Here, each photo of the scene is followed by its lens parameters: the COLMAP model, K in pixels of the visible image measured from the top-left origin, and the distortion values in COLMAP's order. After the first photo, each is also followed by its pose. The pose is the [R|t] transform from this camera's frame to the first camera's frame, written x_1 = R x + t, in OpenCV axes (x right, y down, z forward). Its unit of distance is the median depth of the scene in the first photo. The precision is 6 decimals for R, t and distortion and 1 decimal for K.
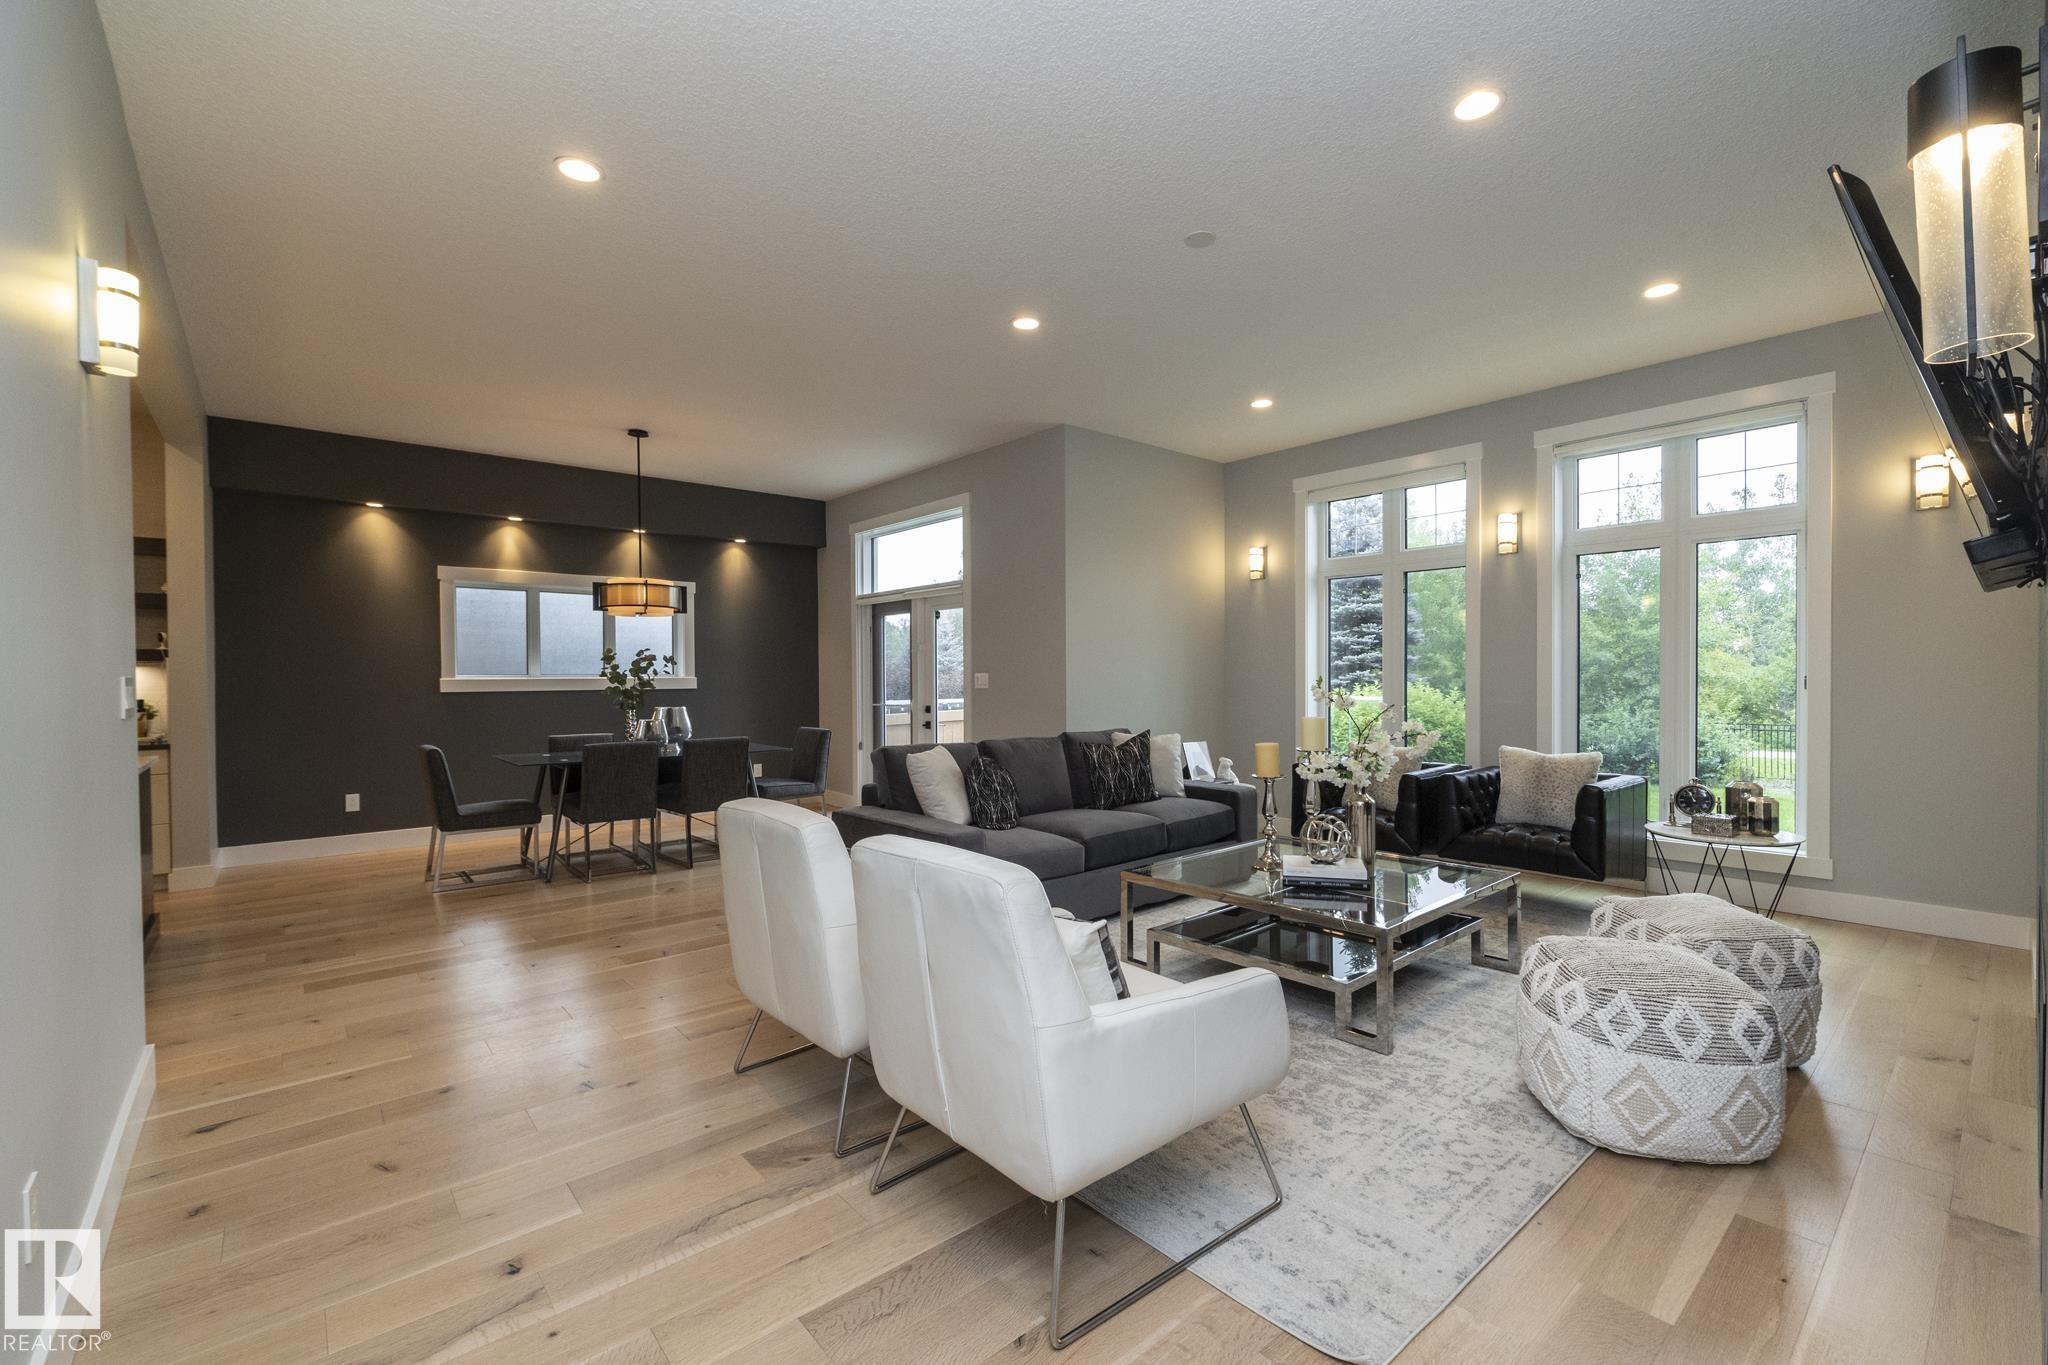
lens RADIAL K [[876.6, 0, 1025.4], [0, 876.6, 678.4], [0, 0, 1]] dist [-0.001215, -0.000245]
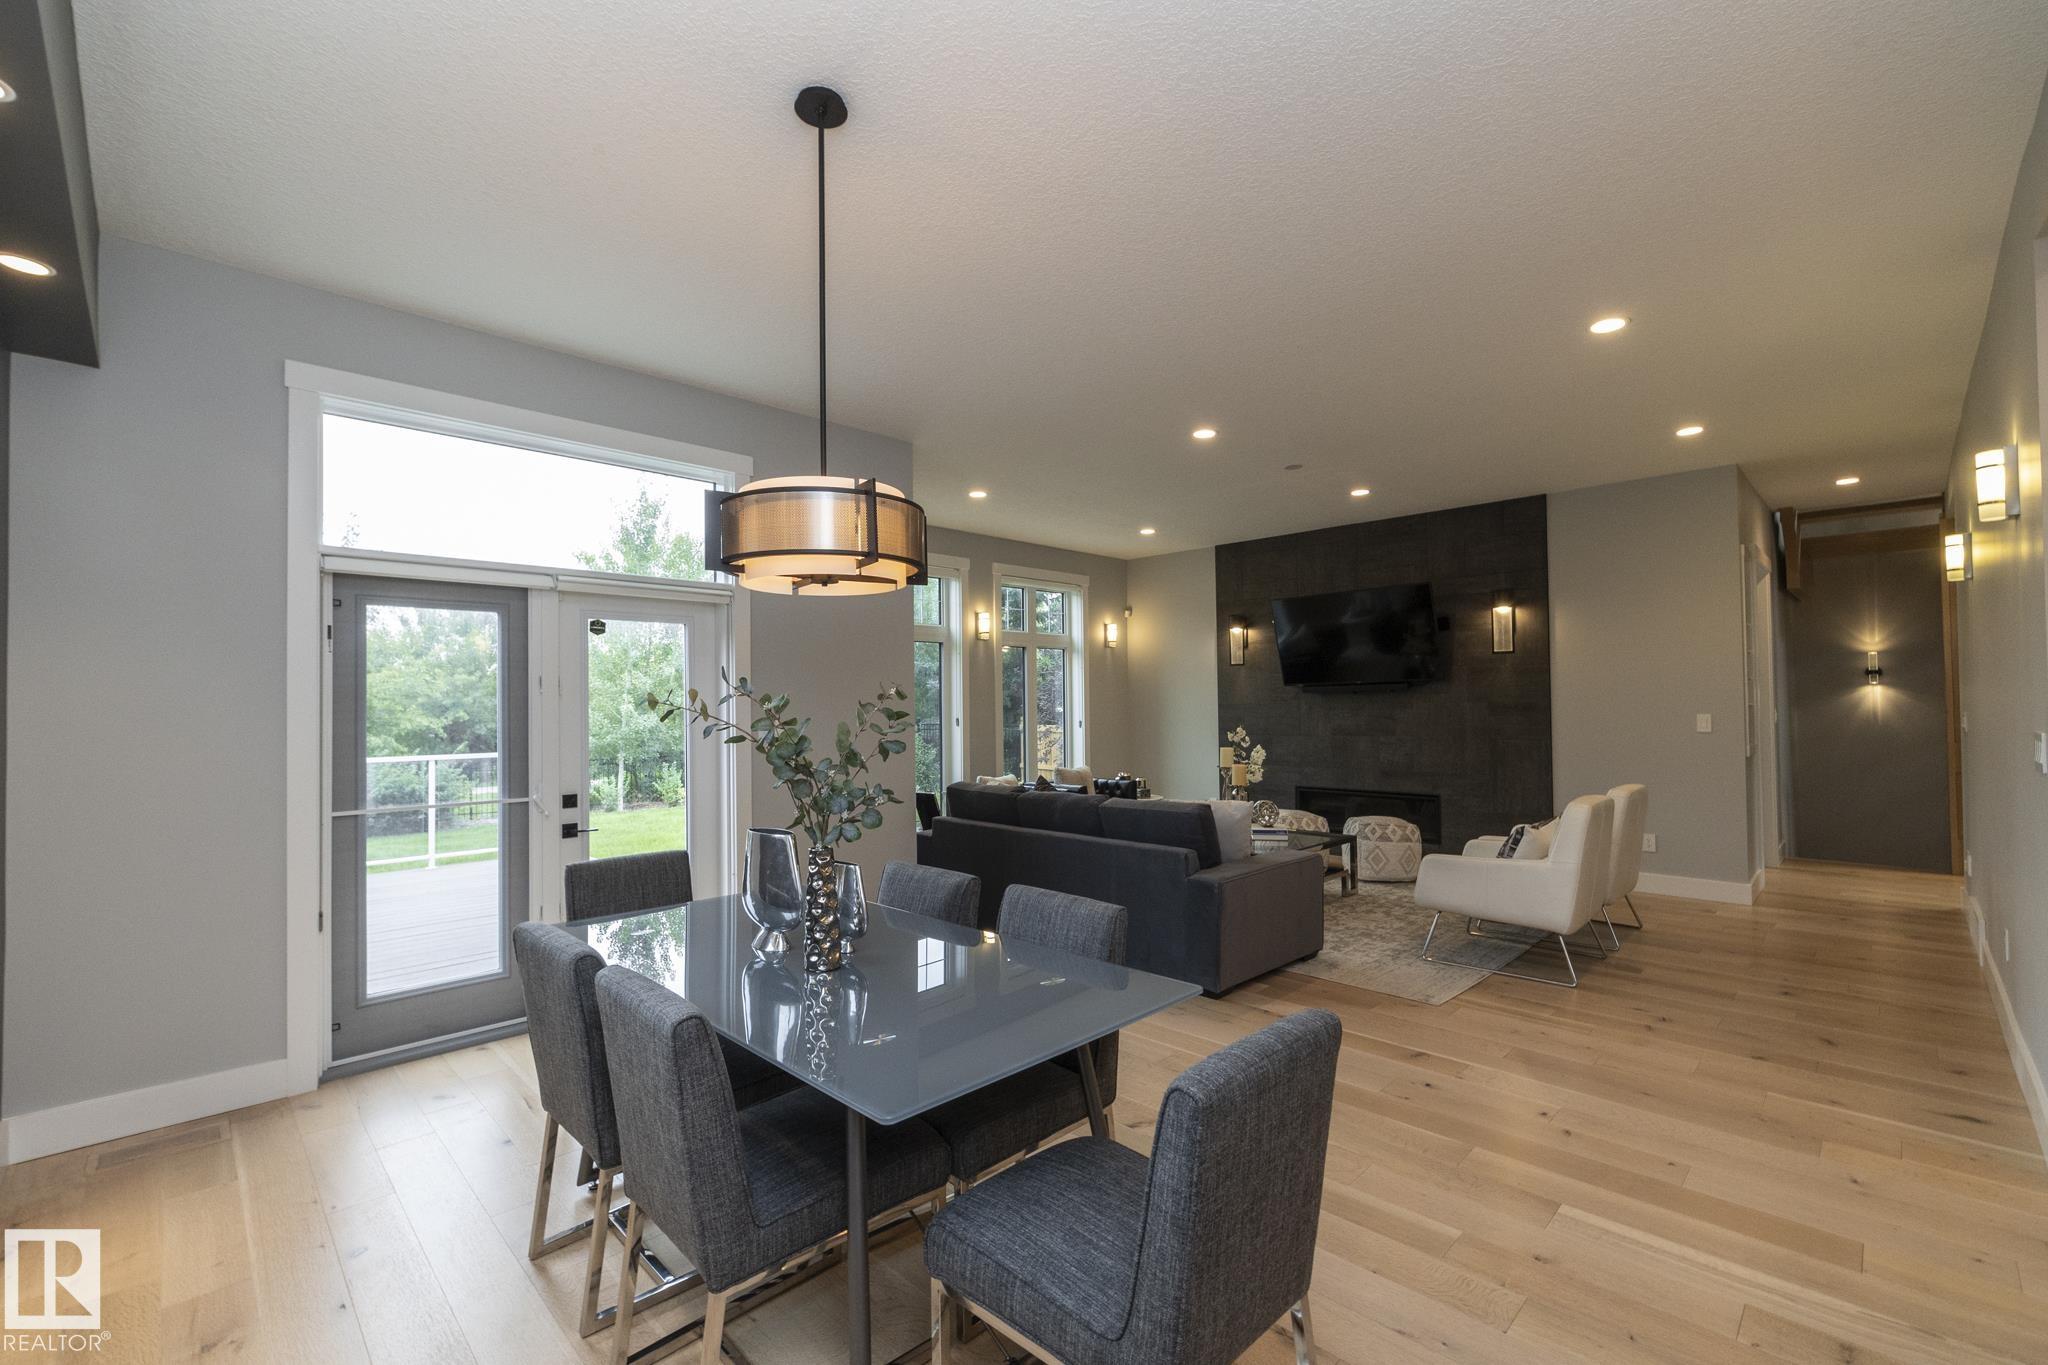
lens RADIAL K [[862.9, 0, 1016.9], [0, 862.9, 688.9], [0, 0, 1]] dist [-0.000413, -0.000230]
pose [[-0.072108, 0.027593, 0.997015, -0.879922], [0.016638, 0.999511, -0.026458, -0.019249], [-0.997258, 0.014681, -0.072531, 1.028129]]
